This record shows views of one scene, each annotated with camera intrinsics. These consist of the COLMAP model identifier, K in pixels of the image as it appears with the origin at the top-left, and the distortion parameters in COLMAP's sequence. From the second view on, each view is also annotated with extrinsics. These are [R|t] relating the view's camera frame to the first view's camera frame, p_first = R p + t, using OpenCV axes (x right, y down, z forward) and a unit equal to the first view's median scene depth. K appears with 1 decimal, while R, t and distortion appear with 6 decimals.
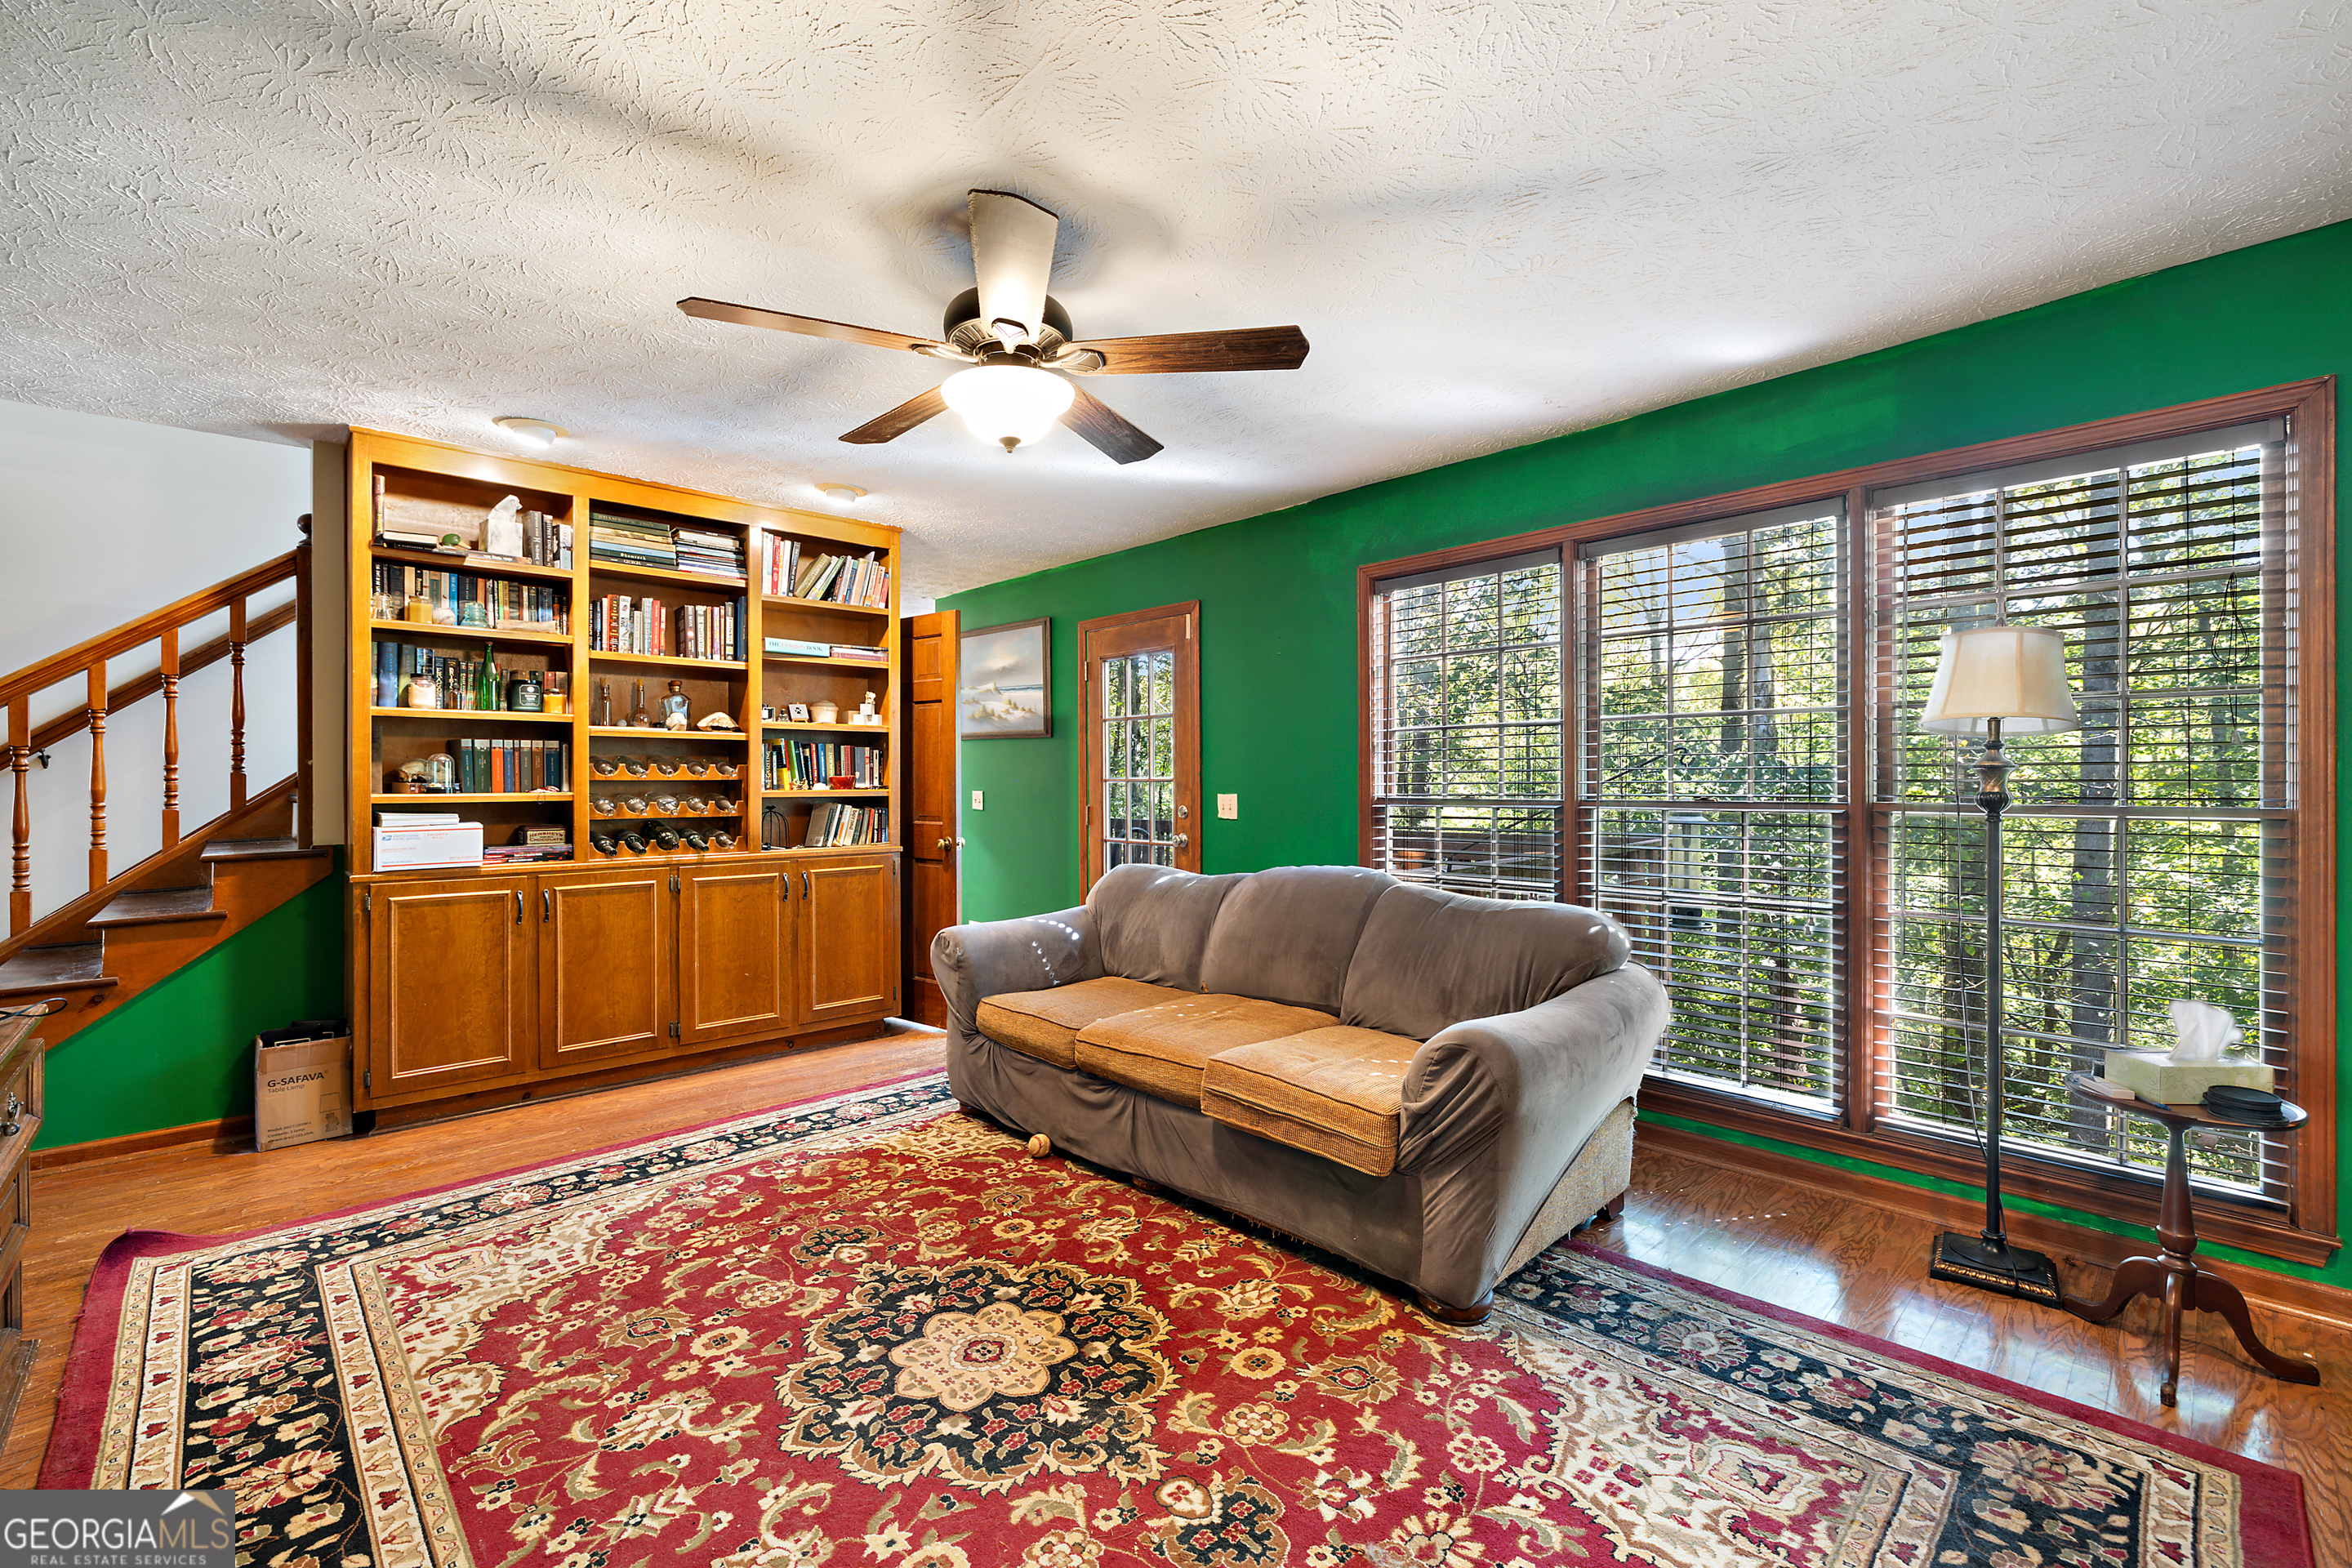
lens RADIAL K [[991.9, 0, 1140.2], [0, 991.9, 772.9], [0, 0, 1]] dist [0.001158, 0.000193]
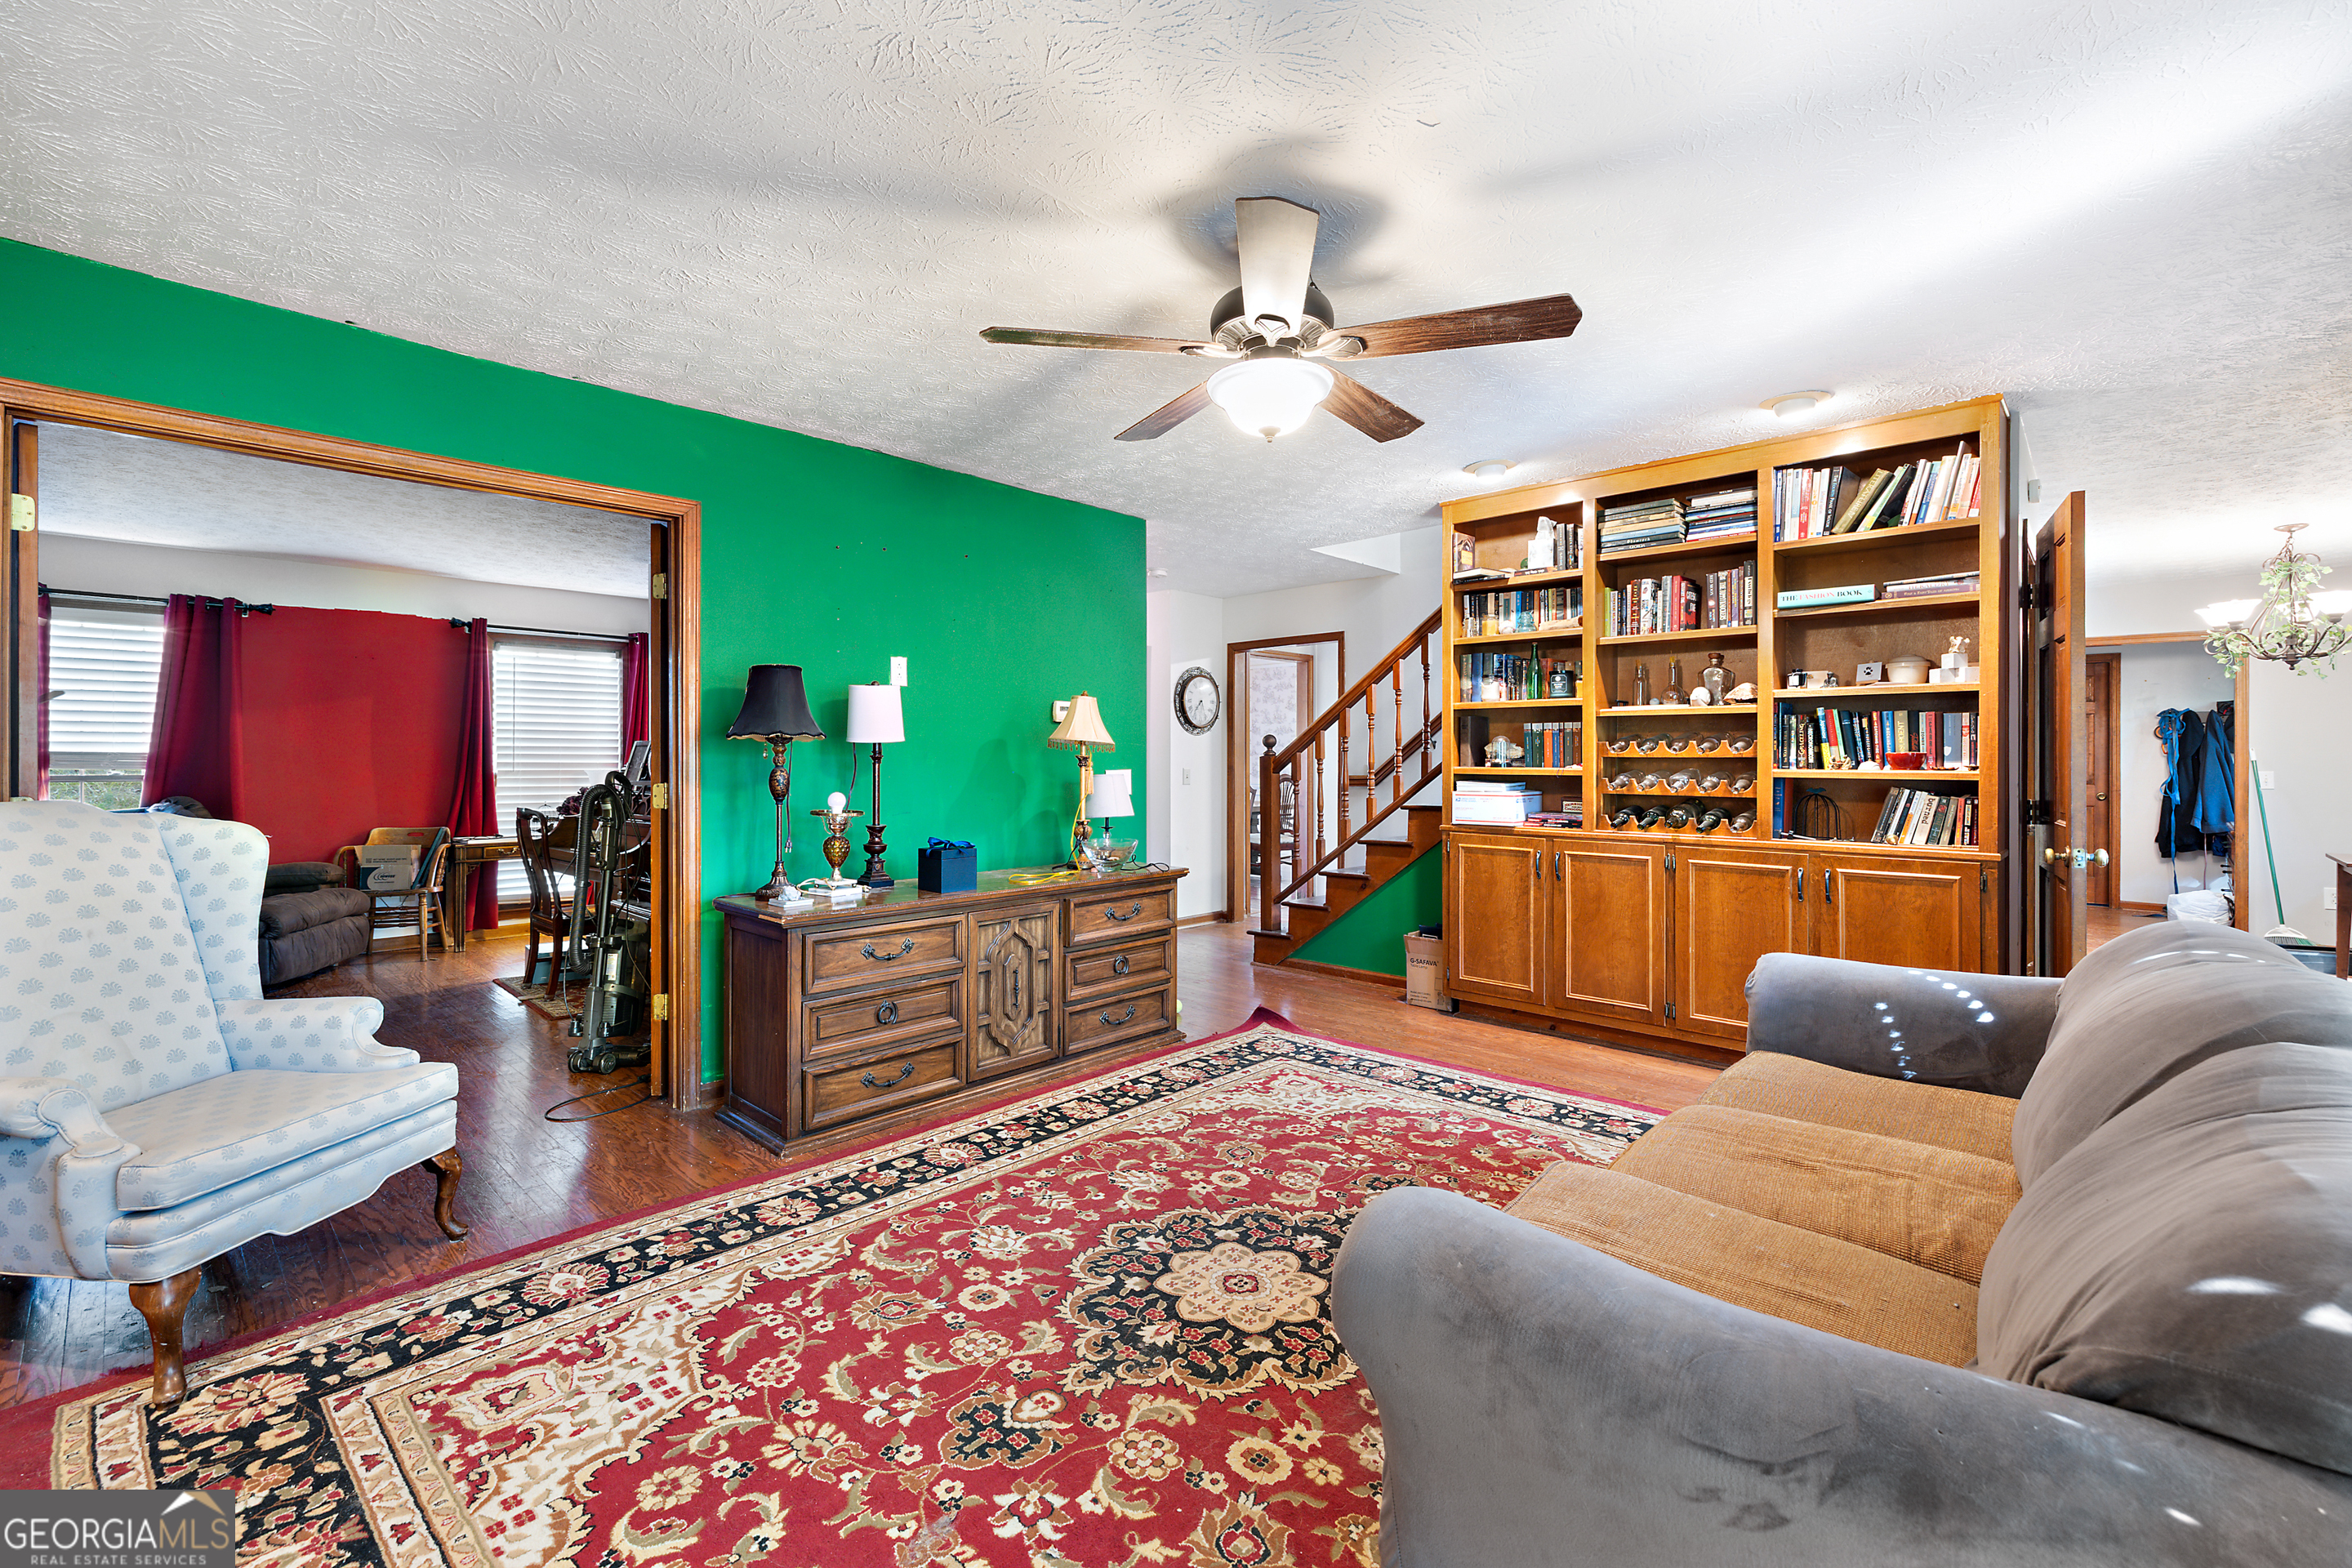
lens RADIAL K [[1002.7, 0, 1190.7], [0, 1002.7, 752.4], [0, 0, 1]] dist [0.000020, 0.000156]
pose [[0.078268, -0.002164, -0.996930, 0.627568], [0.005616, 0.999983, -0.001729, 0.001865], [0.996917, -0.005464, 0.078279, 0.579875]]
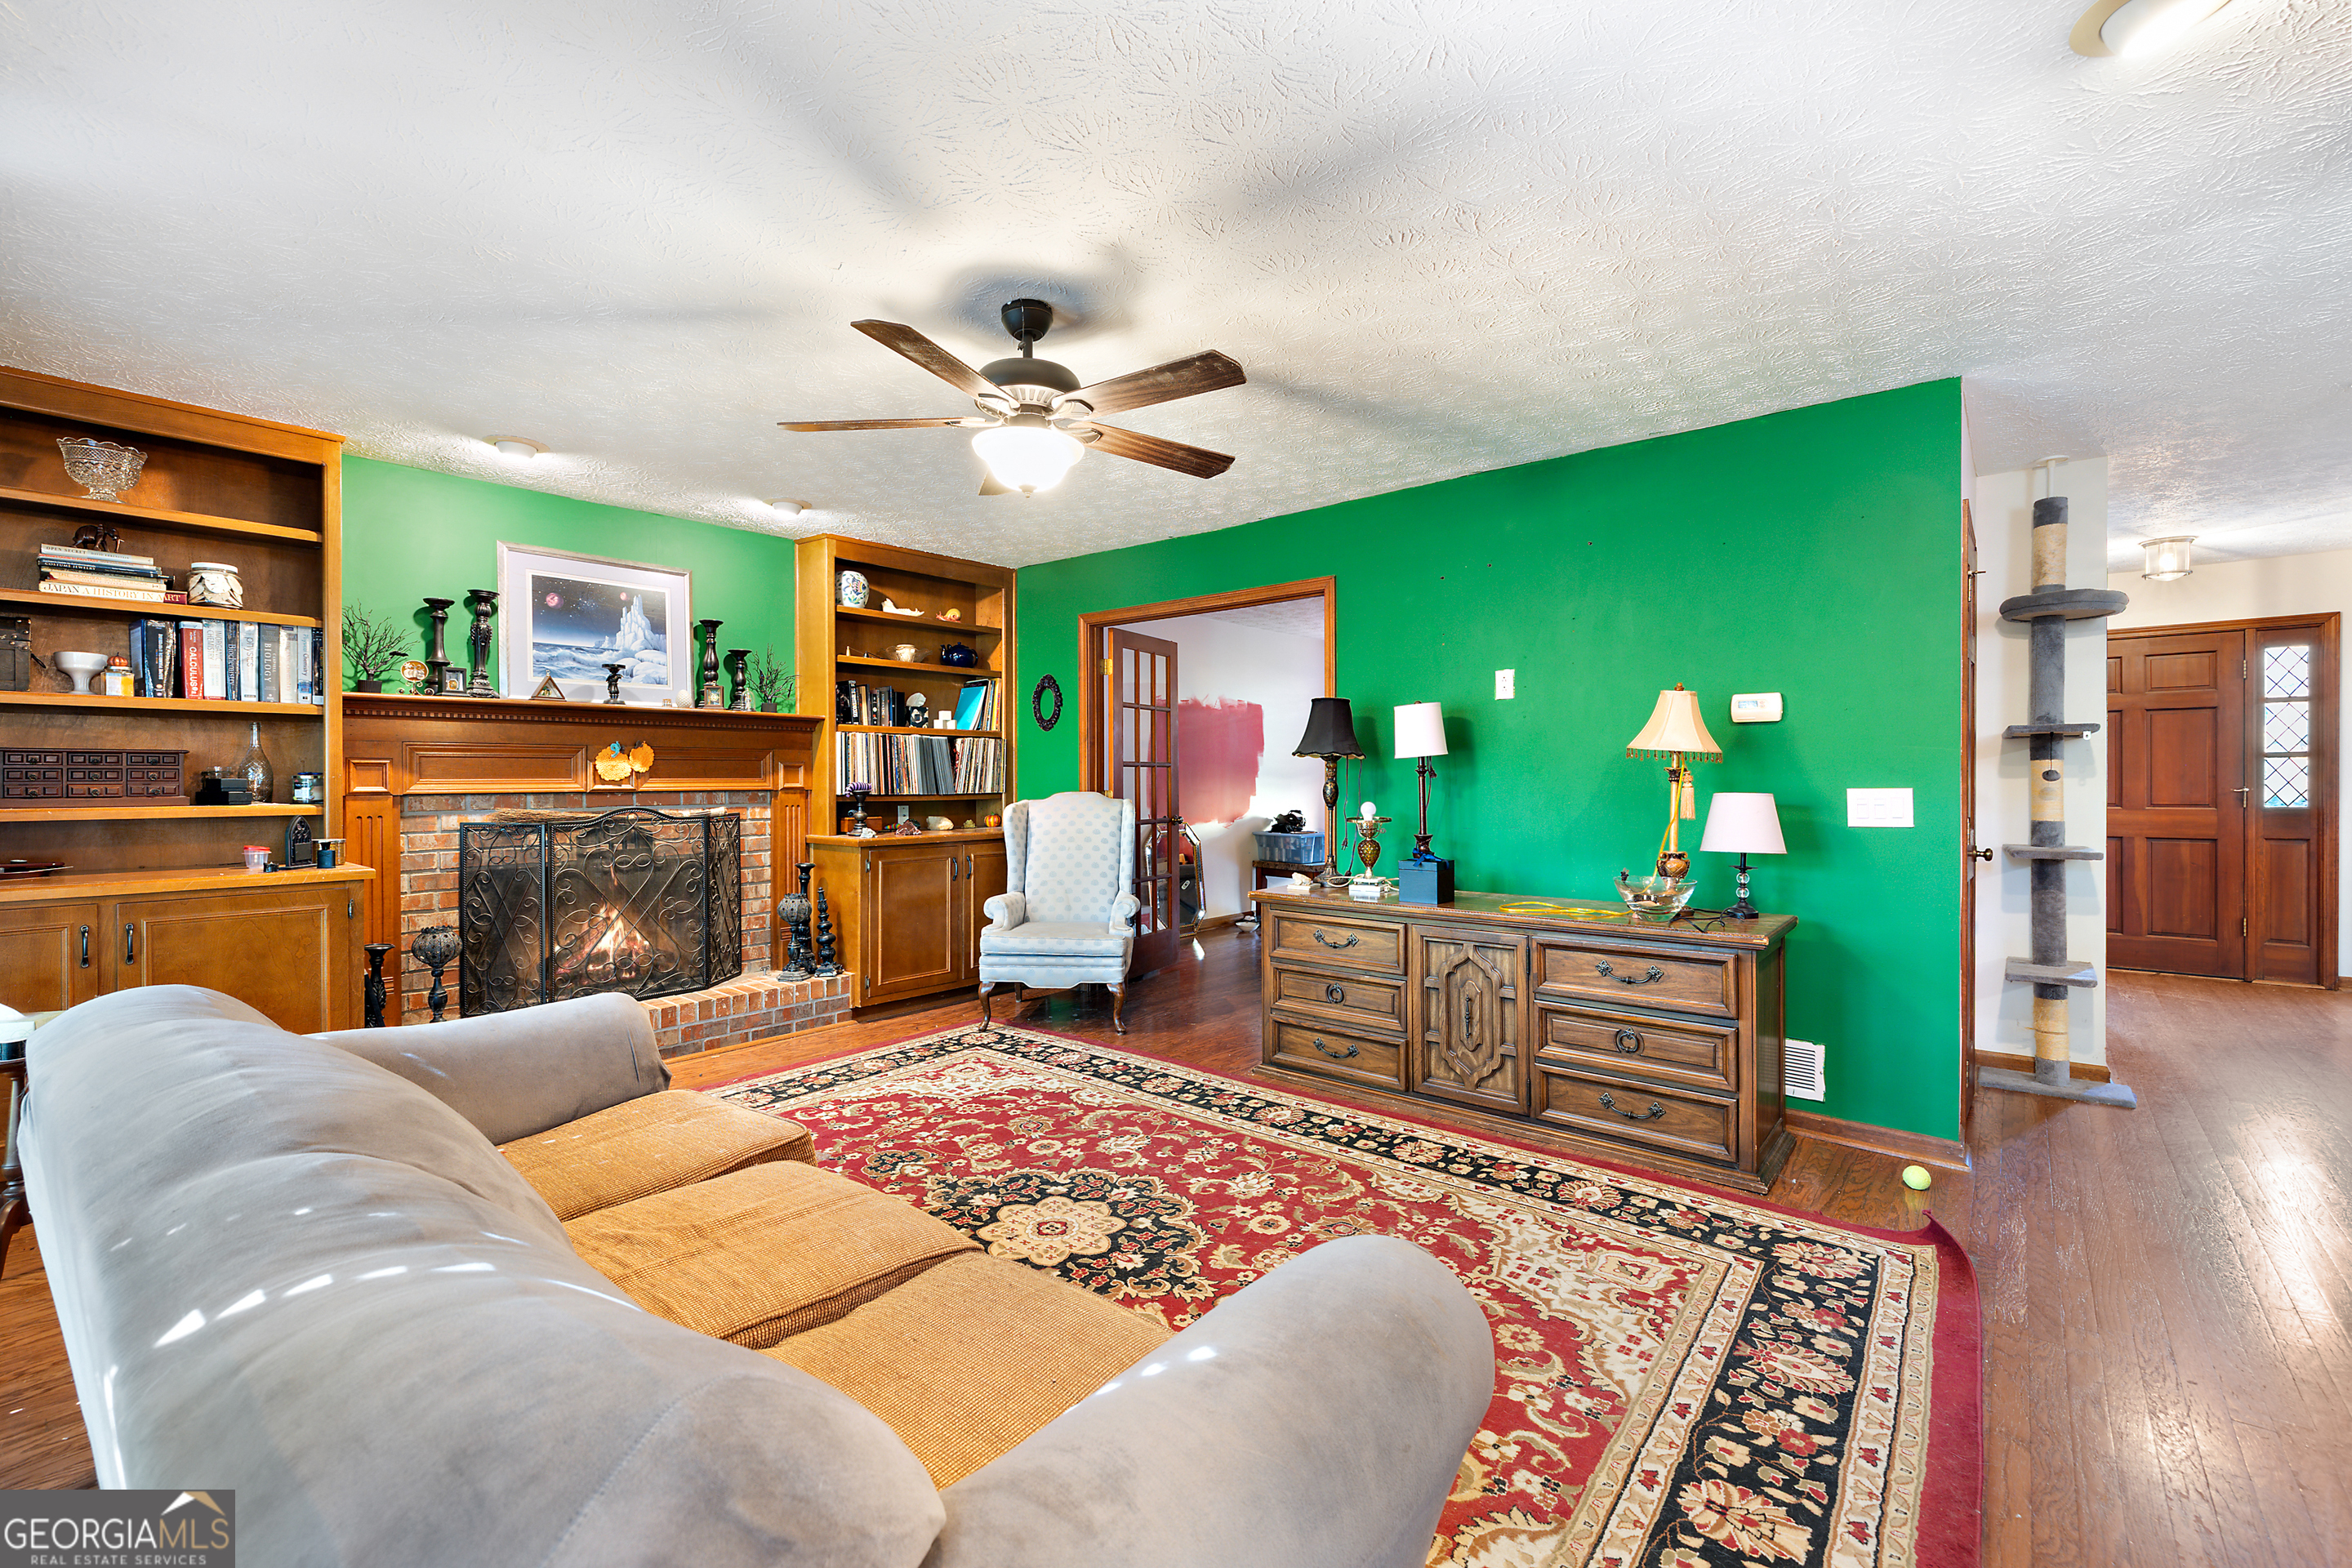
lens RADIAL K [[991.9, 0, 1140.2], [0, 991.9, 772.9], [0, 0, 1]] dist [0.001158, 0.000193]
pose [[-0.993945, 0.006234, -0.109702, -0.090139], [0.007123, 0.999945, -0.007714, 0.013063], [0.109648, -0.008449, -0.993935, 1.519214]]
